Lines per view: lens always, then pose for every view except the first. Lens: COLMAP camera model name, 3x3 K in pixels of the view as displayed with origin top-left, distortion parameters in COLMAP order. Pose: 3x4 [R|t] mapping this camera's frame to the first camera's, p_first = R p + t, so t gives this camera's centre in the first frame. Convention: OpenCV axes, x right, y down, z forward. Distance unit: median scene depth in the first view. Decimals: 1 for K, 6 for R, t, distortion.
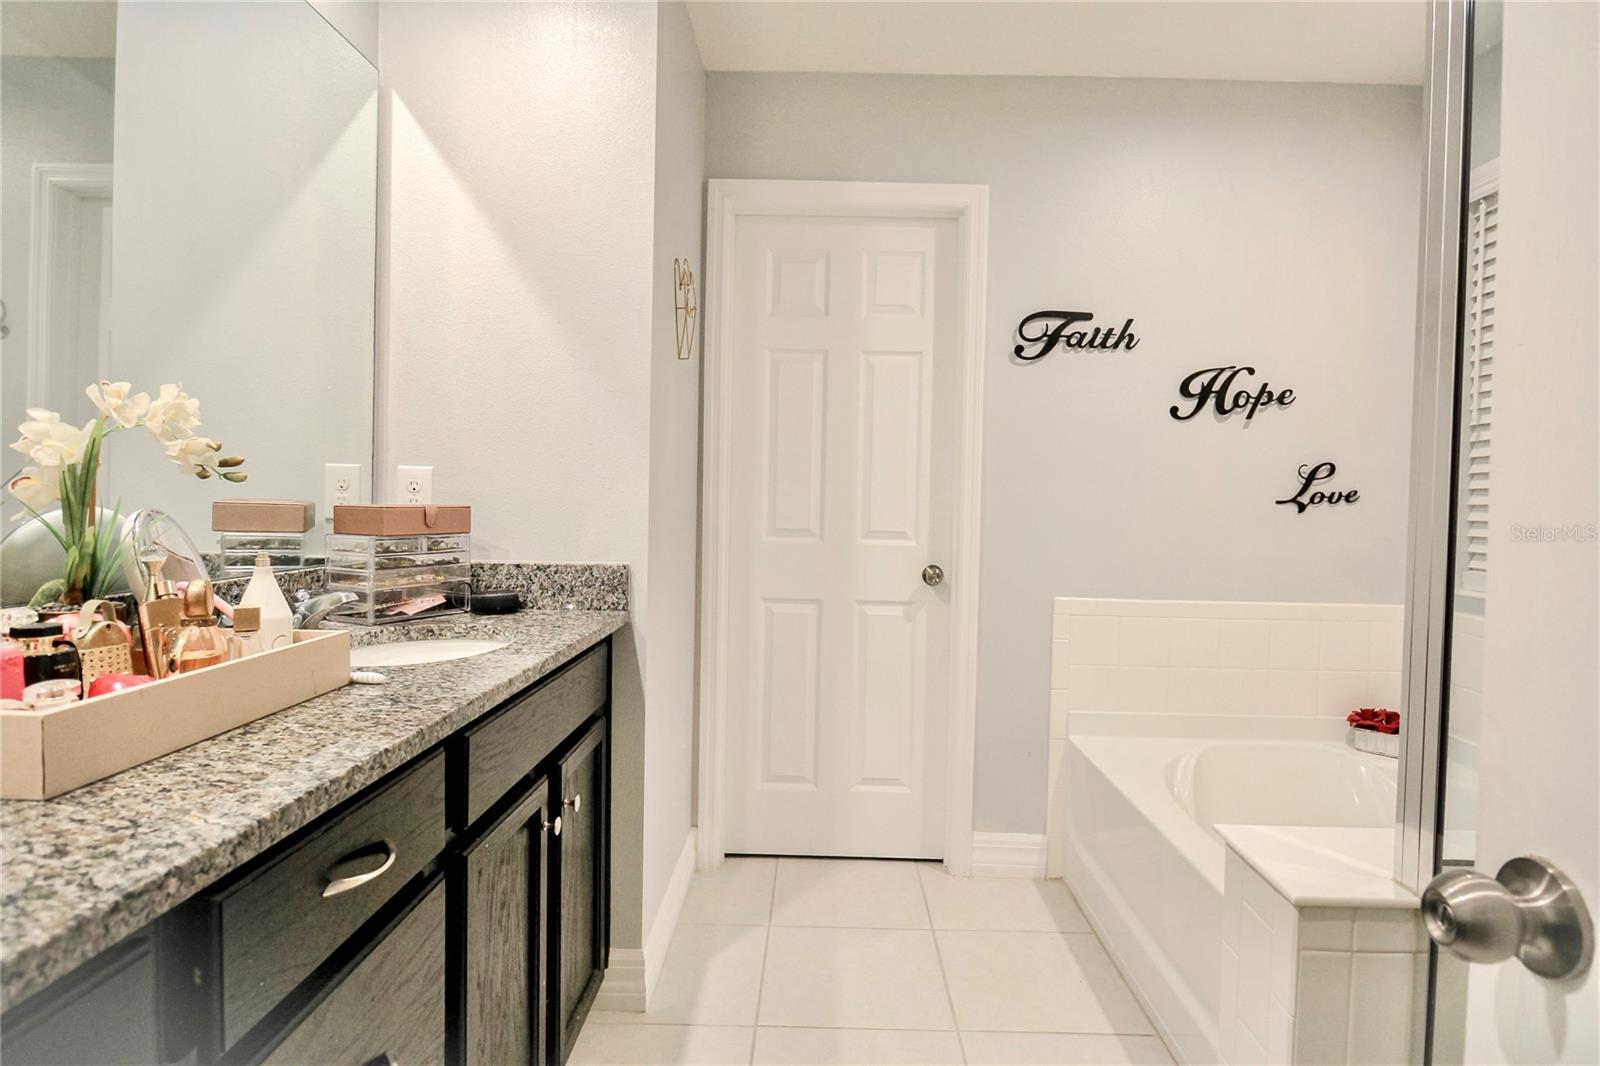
lens RADIAL K [[851.5, 0, 820.4], [0, 851.5, 523.8], [0, 0, 1]] dist [0.002148, -0.011723]
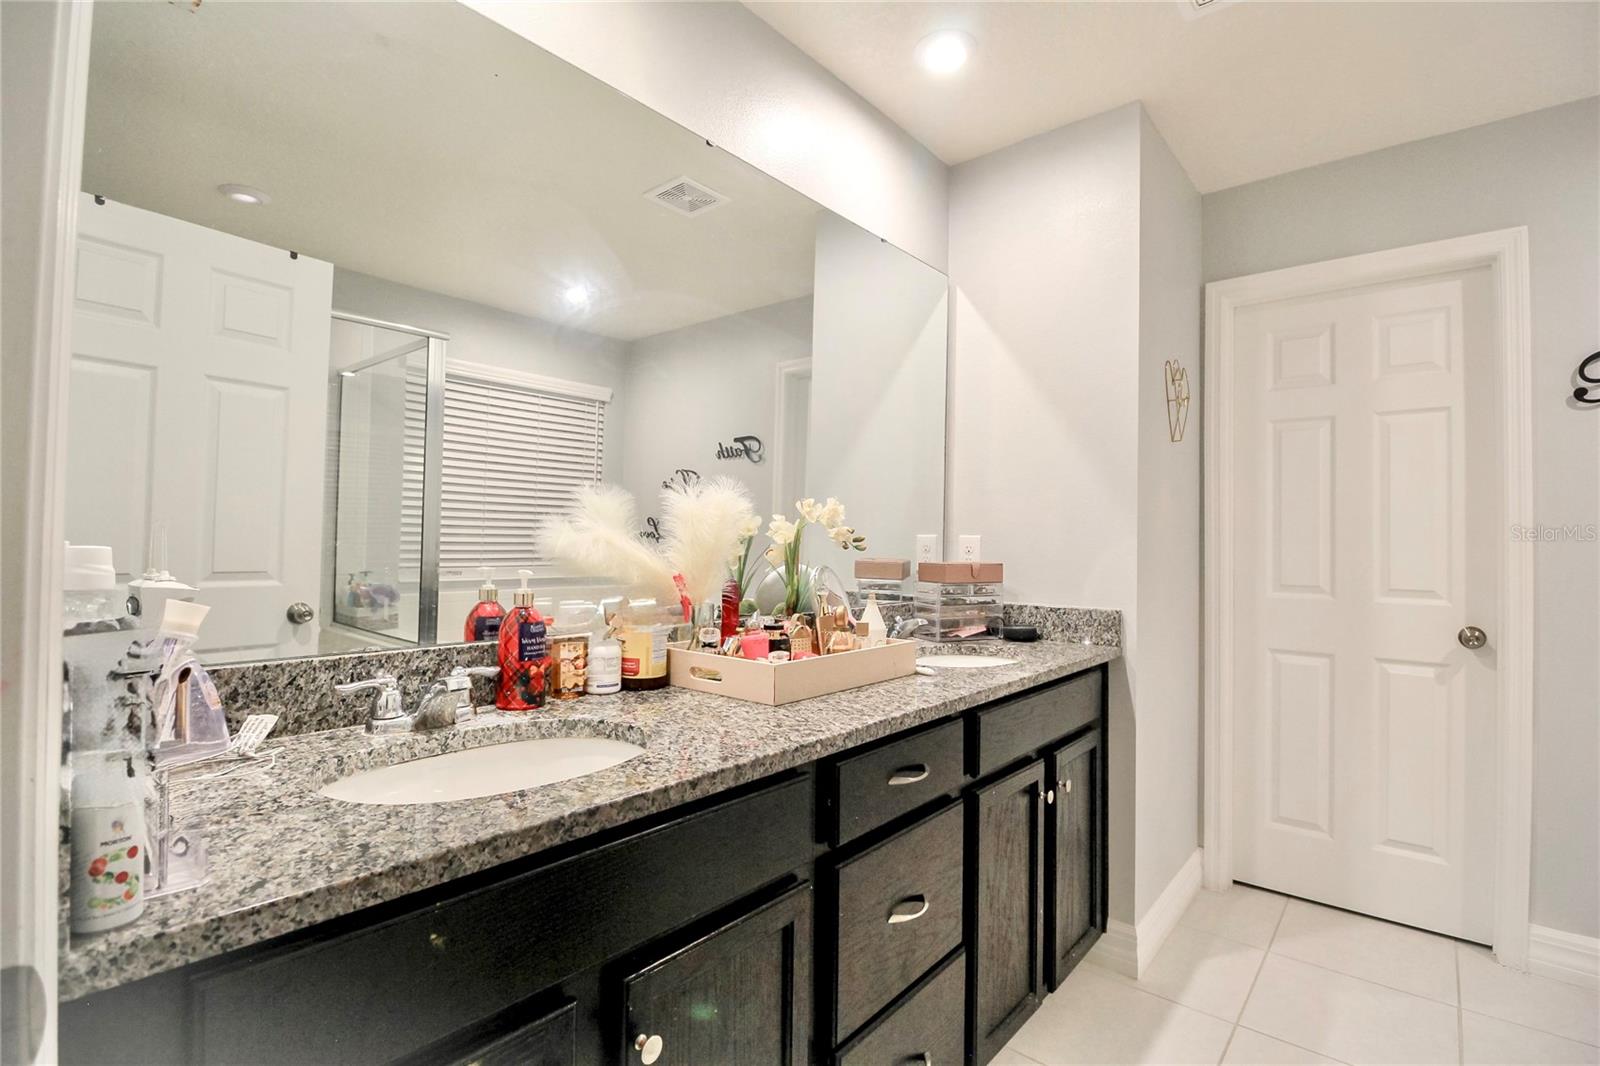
lens RADIAL K [[744.8, 0, 823.2], [0, 744.8, 525.8], [0, 0, 1]] dist [0.002640, -0.014659]
pose [[0.775018, -0.024228, -0.631475, 0.140254], [-0.016462, 0.998152, -0.058501, -0.005978], [0.631725, 0.055735, 0.773186, -0.150257]]
